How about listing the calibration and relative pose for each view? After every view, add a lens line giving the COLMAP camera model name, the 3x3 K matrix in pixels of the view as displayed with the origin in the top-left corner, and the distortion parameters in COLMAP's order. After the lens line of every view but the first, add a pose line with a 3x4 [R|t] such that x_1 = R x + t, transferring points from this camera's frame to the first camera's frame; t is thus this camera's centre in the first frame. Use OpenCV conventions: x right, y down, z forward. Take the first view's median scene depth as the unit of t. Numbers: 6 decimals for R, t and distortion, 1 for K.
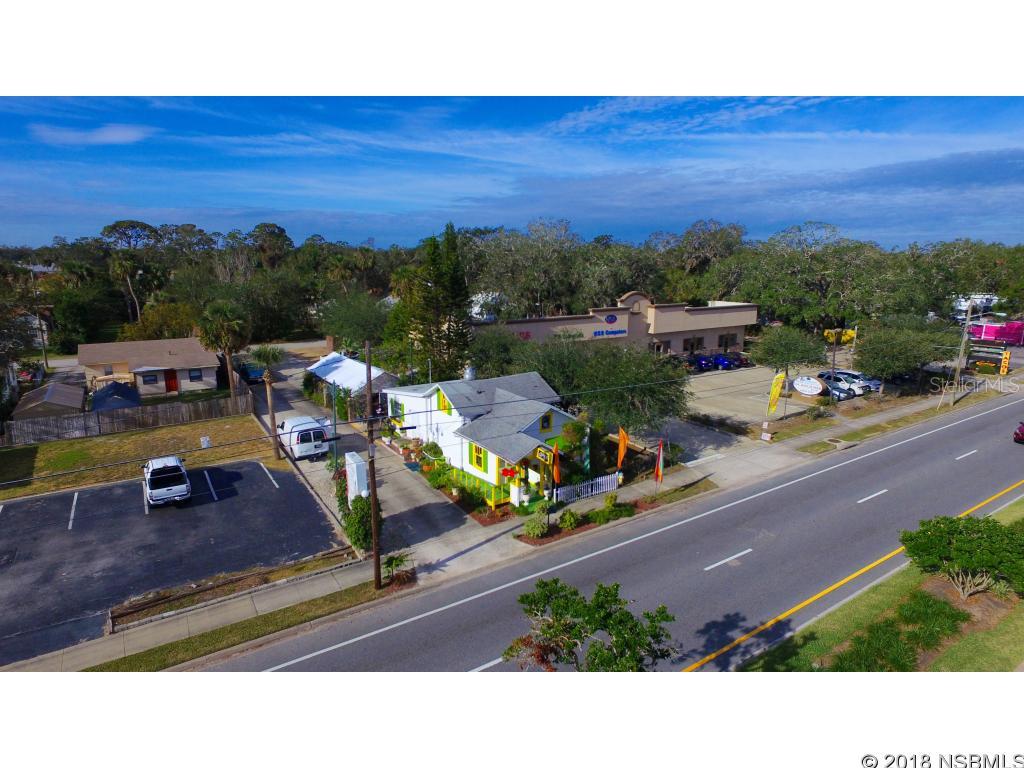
lens RADIAL K [[593.1, 0, 506.0], [0, 593.1, 382.4], [0, 0, 1]] dist [-0.006798, 0.003110]
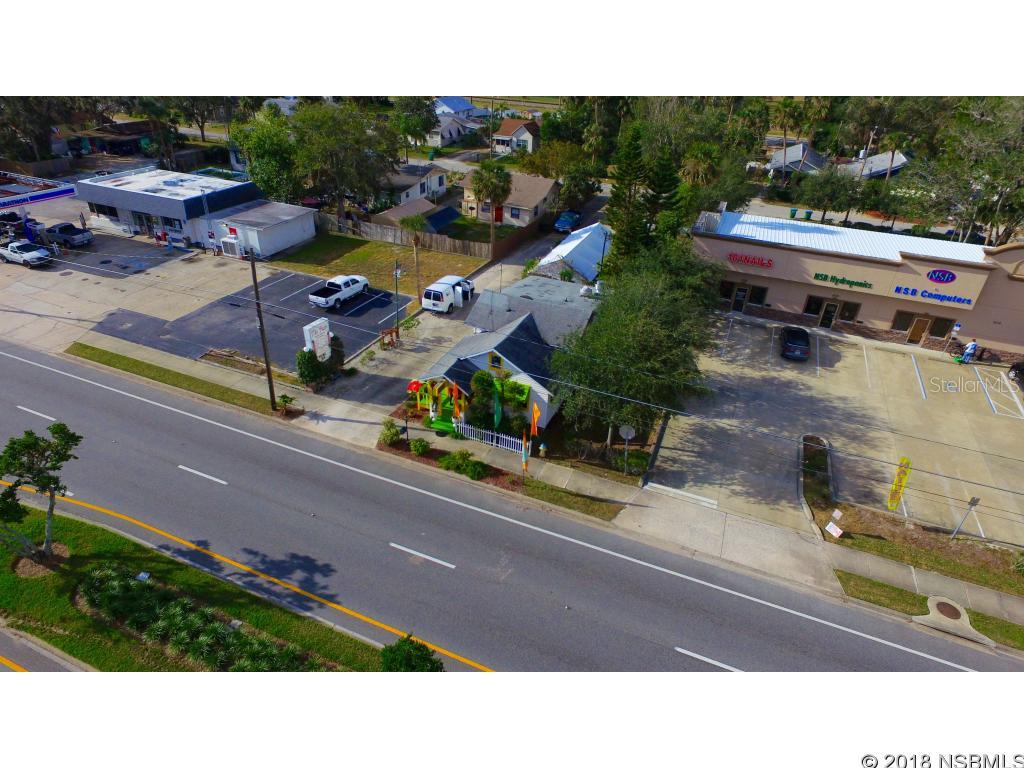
lens RADIAL K [[593.1, 0, 506.0], [0, 593.1, 382.4], [0, 0, 1]] dist [-0.006798, 0.003110]
pose [[0.548065, 0.443534, -0.709156, 0.771681], [-0.206564, 0.893341, 0.399090, -0.294153], [0.810528, -0.072241, 0.581227, 0.408795]]
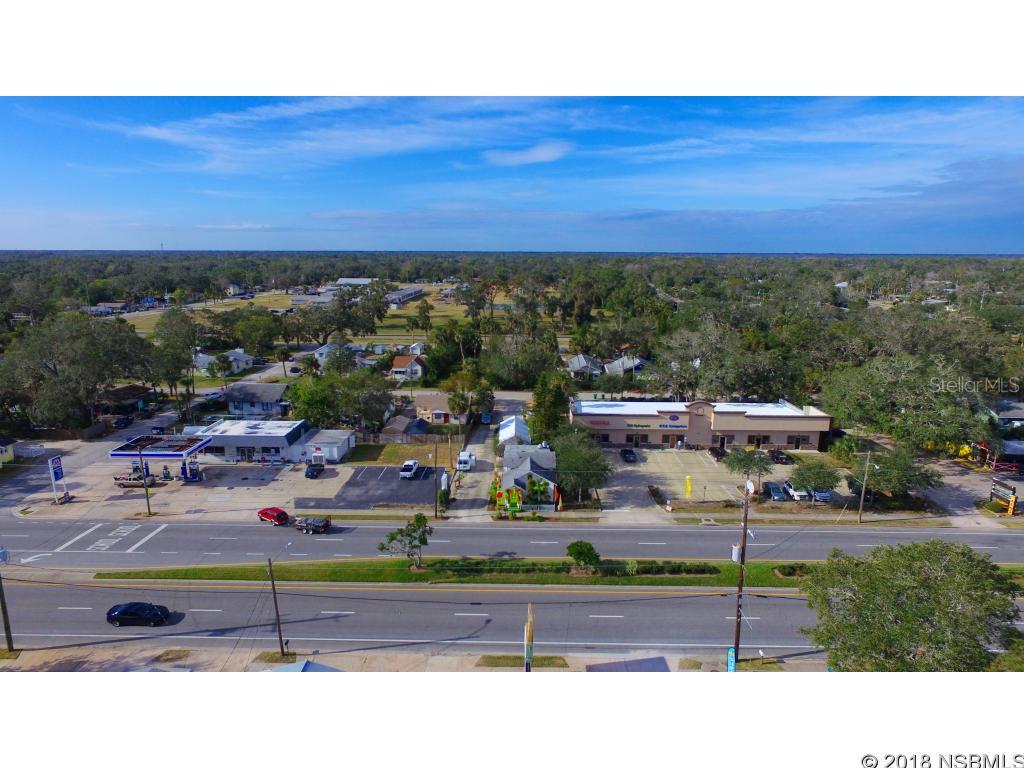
lens RADIAL K [[593.1, 0, 506.0], [0, 593.1, 382.4], [0, 0, 1]] dist [-0.006798, 0.003110]
pose [[0.819697, 0.121782, -0.559702, 1.232153], [-0.118876, 0.992031, 0.041752, -0.385473], [0.560326, 0.032312, 0.827642, -1.010744]]
